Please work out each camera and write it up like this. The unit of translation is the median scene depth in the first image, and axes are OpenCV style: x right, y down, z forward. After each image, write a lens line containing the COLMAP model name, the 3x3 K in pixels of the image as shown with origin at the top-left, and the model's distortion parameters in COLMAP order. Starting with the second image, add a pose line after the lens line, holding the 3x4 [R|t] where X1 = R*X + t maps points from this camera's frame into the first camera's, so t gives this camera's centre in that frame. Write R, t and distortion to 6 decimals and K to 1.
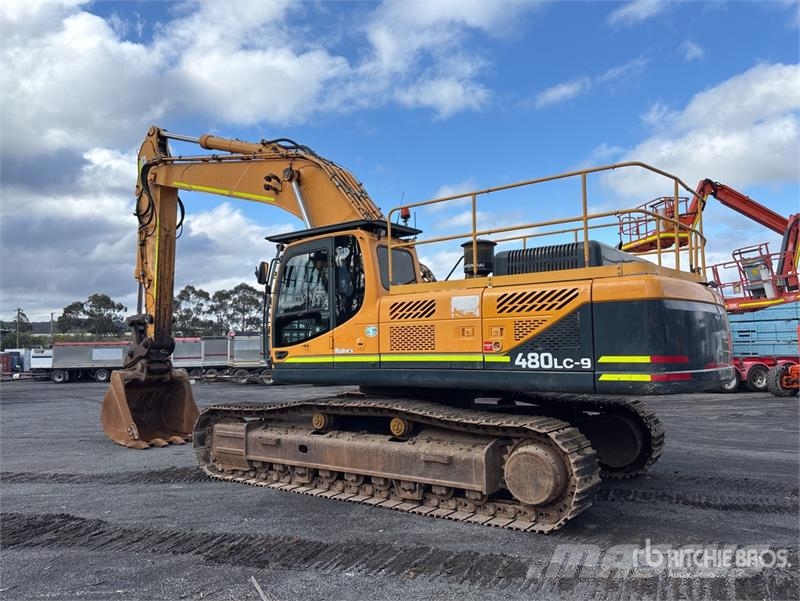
lens RADIAL K [[603.5, 0, 400.0], [0, 603.5, 300.5], [0, 0, 1]] dist [0.026621, -0.005143]
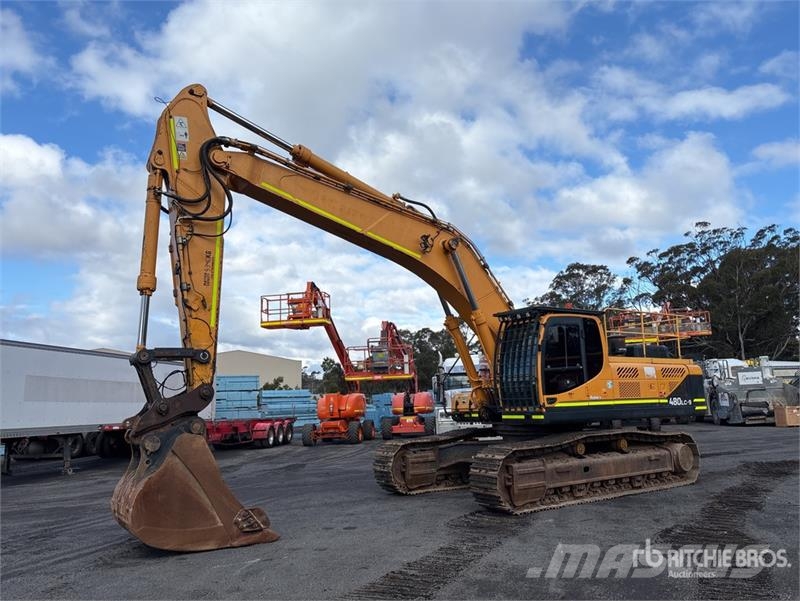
lens RADIAL K [[601.9, 0, 405.6], [0, 601.9, 311.3], [0, 0, 1]] dist [0.070918, -0.096726]
pose [[0.325122, 0.151118, 0.933520, -1.756288], [-0.050683, 0.988515, -0.142369, 0.116456], [-0.944313, -0.001026, 0.329047, 1.006644]]
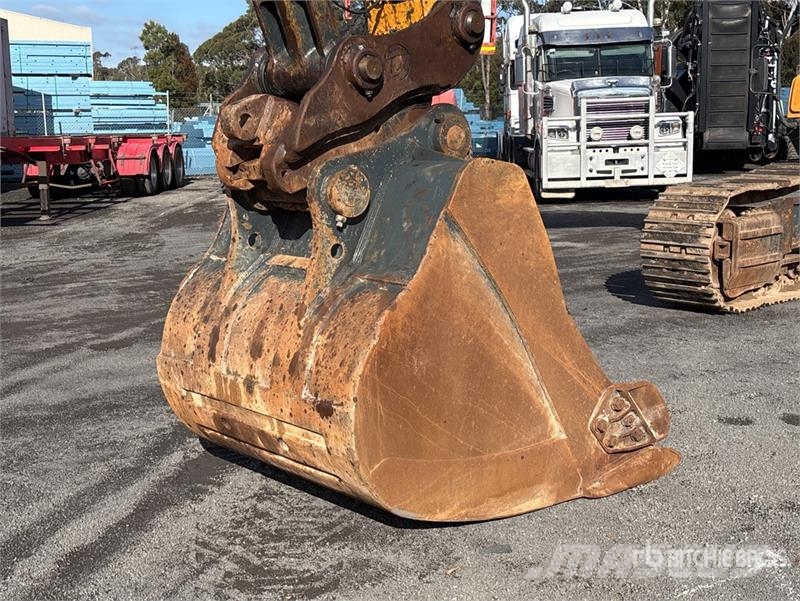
lens RADIAL K [[1048.9, 0, 400.0], [0, 1048.9, 300.5], [0, 0, 1]] dist [0.132527, -0.005577]
pose [[0.204792, -0.153368, 0.966715, -1.375343], [-0.068484, 0.982982, 0.170457, 0.182394], [-0.976407, -0.101113, 0.190804, 1.682033]]
